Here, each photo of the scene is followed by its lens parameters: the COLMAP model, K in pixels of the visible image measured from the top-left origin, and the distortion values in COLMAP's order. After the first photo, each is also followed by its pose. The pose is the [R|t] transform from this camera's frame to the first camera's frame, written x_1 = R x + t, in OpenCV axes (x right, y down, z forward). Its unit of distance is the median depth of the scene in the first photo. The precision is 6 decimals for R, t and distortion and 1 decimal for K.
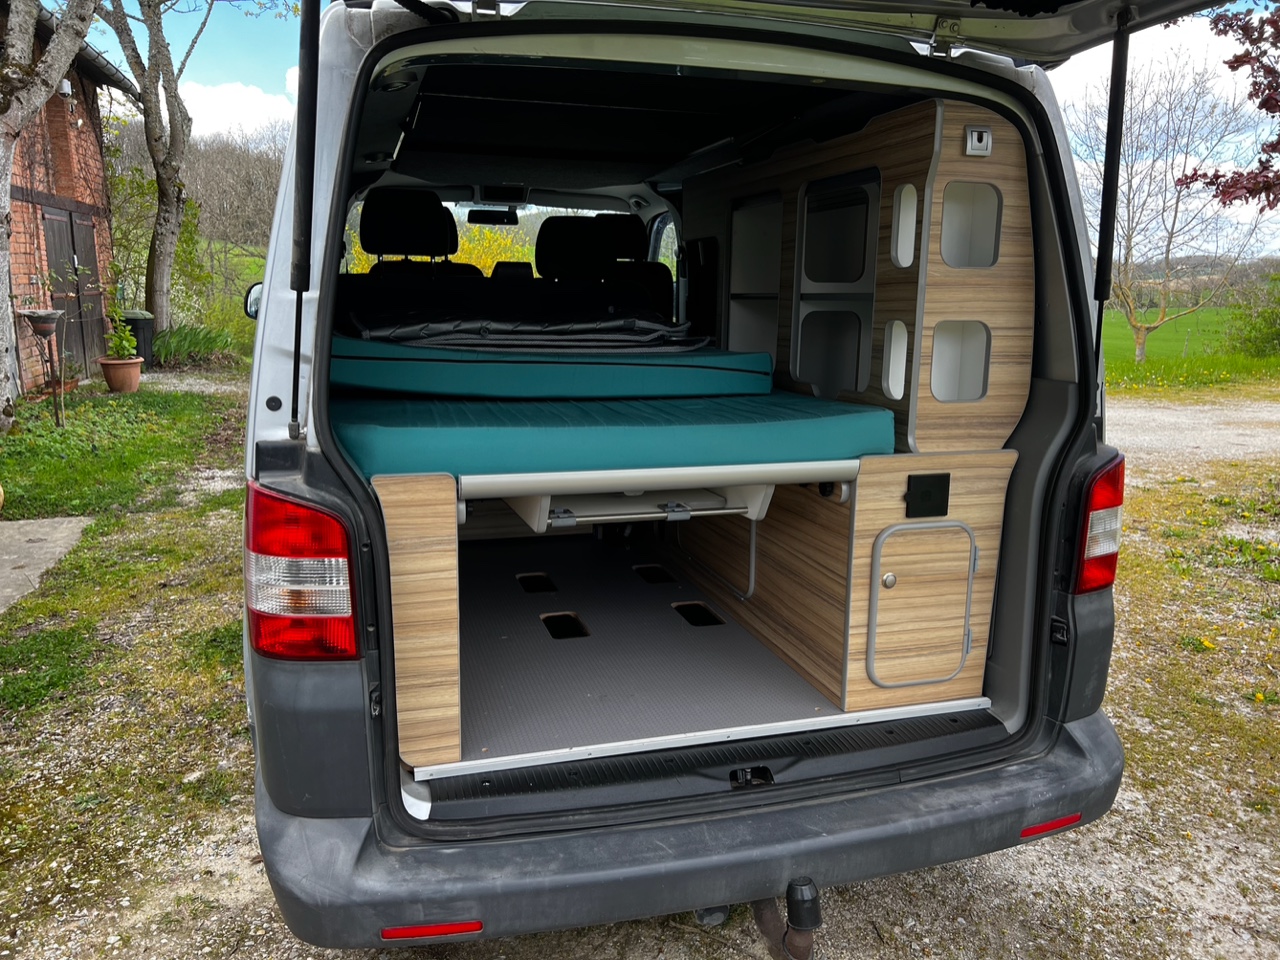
lens RADIAL K [[992.0, 0, 640.0], [0, 992.0, 480.0], [0, 0, 1]] dist [0.023953, -0.040676]
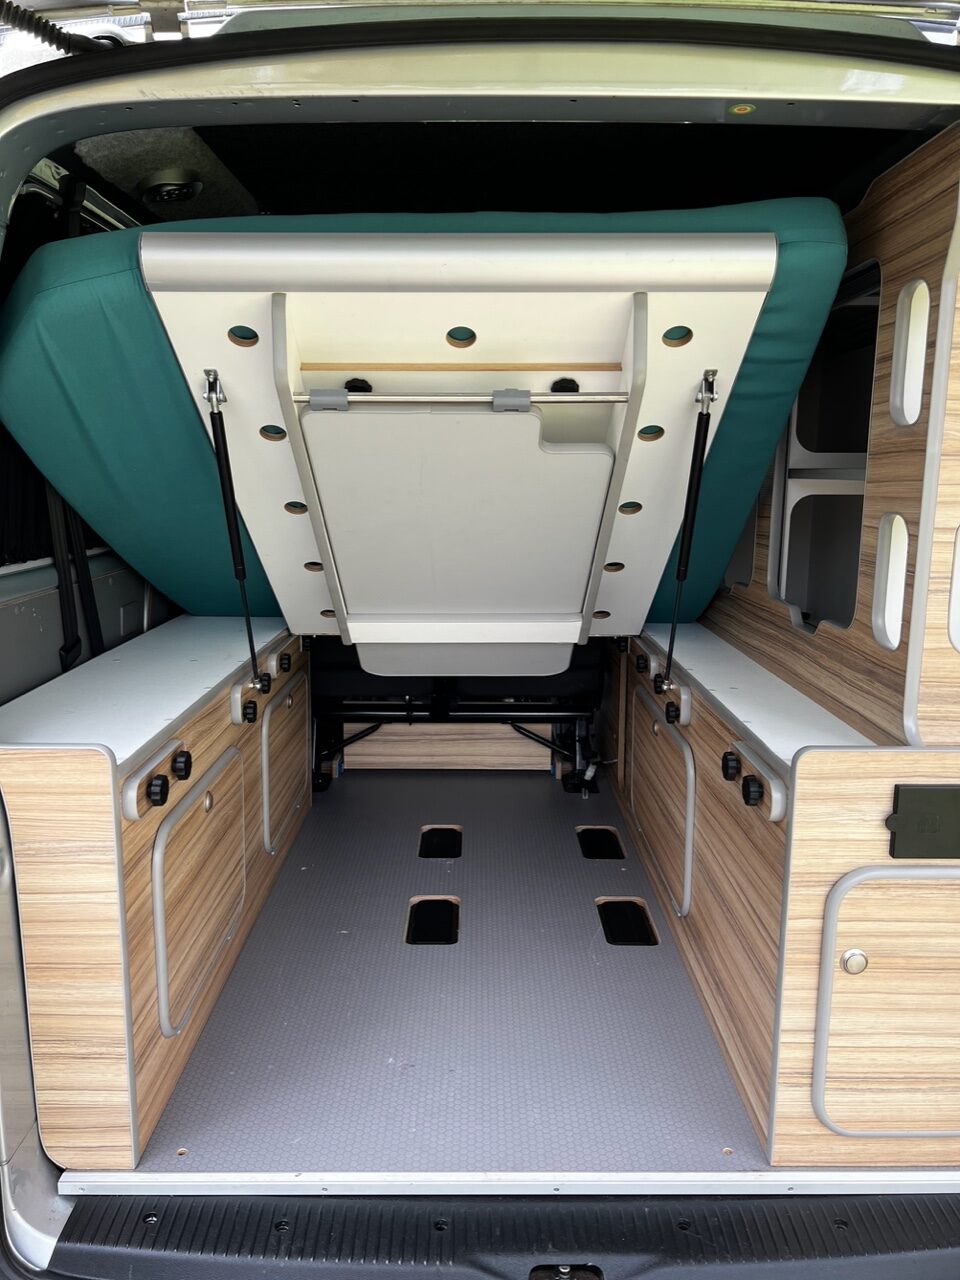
lens RADIAL K [[992.0, 0, 480.0], [0, 992.0, 640.0], [0, 0, 1]] dist [0.023953, -0.040676]
pose [[0.959301, 0.042607, -0.279152, 0.195873], [-0.046623, 0.998882, -0.007762, -0.072426], [0.278509, 0.020461, 0.960216, 0.376756]]
